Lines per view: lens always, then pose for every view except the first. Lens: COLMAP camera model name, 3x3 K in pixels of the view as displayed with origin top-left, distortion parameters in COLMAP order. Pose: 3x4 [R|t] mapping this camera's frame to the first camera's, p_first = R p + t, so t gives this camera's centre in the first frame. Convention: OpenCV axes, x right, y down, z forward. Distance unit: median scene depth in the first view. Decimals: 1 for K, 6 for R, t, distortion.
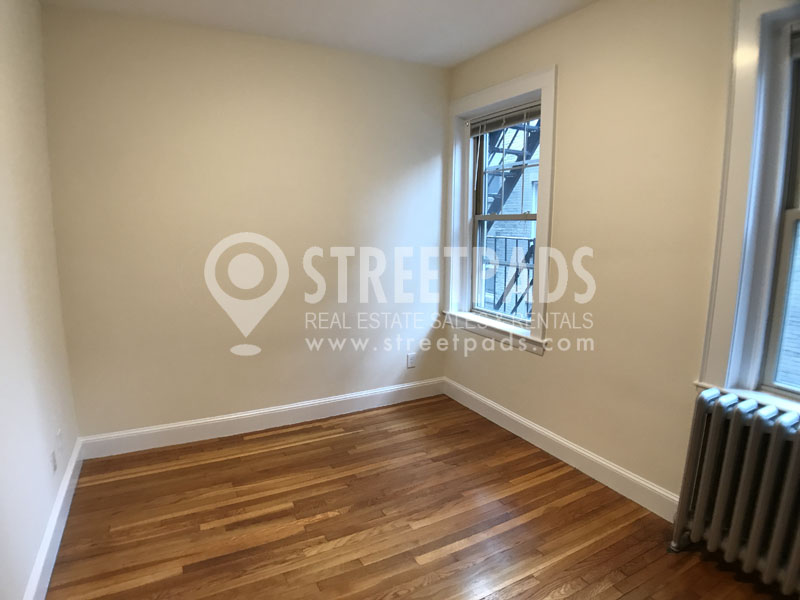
lens RADIAL K [[460.1, 0, 394.9], [0, 460.1, 300.5], [0, 0, 1]] dist [-0.084641, 0.011837]
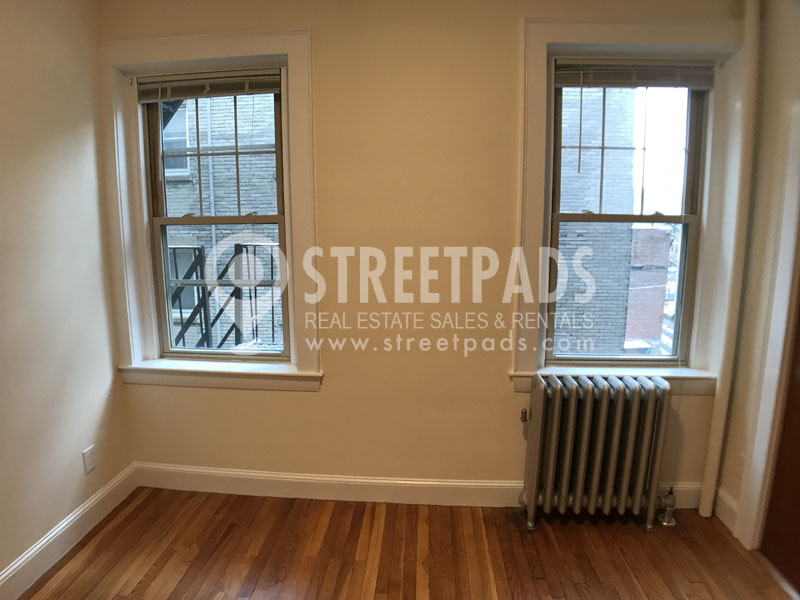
lens RADIAL K [[460.1, 0, 390.3], [0, 460.1, 295.2], [0, 0, 1]] dist [-0.084641, 0.011837]
pose [[0.543525, -0.129672, 0.829316, -0.221500], [0.147429, 0.987384, 0.057765, -0.063275], [-0.826345, 0.090868, 0.555785, 0.370953]]
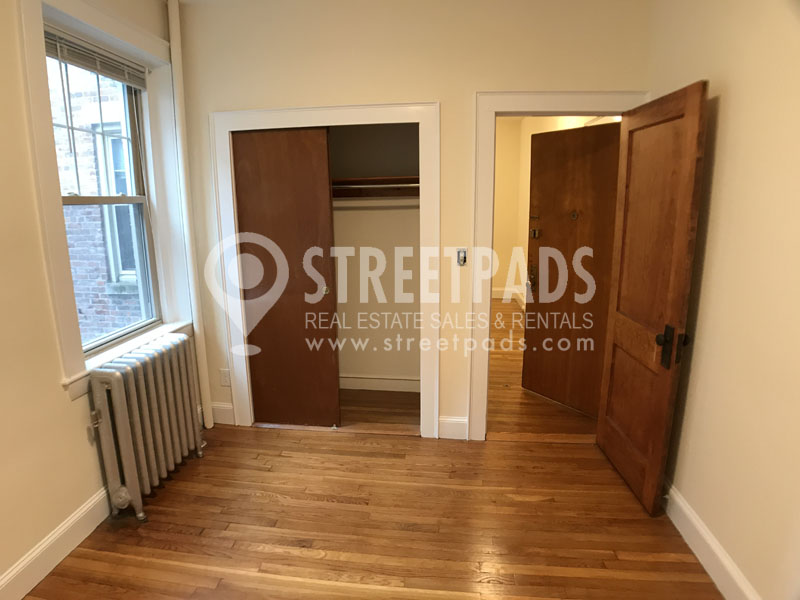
lens RADIAL K [[460.1, 0, 382.9], [0, 460.1, 289.8], [0, 0, 1]] dist [-0.084641, 0.011837]
pose [[-0.816959, -0.102695, 0.567479, -0.218415], [0.108018, 0.939352, 0.325499, -0.132708], [-0.566490, 0.327217, -0.756319, 0.762153]]
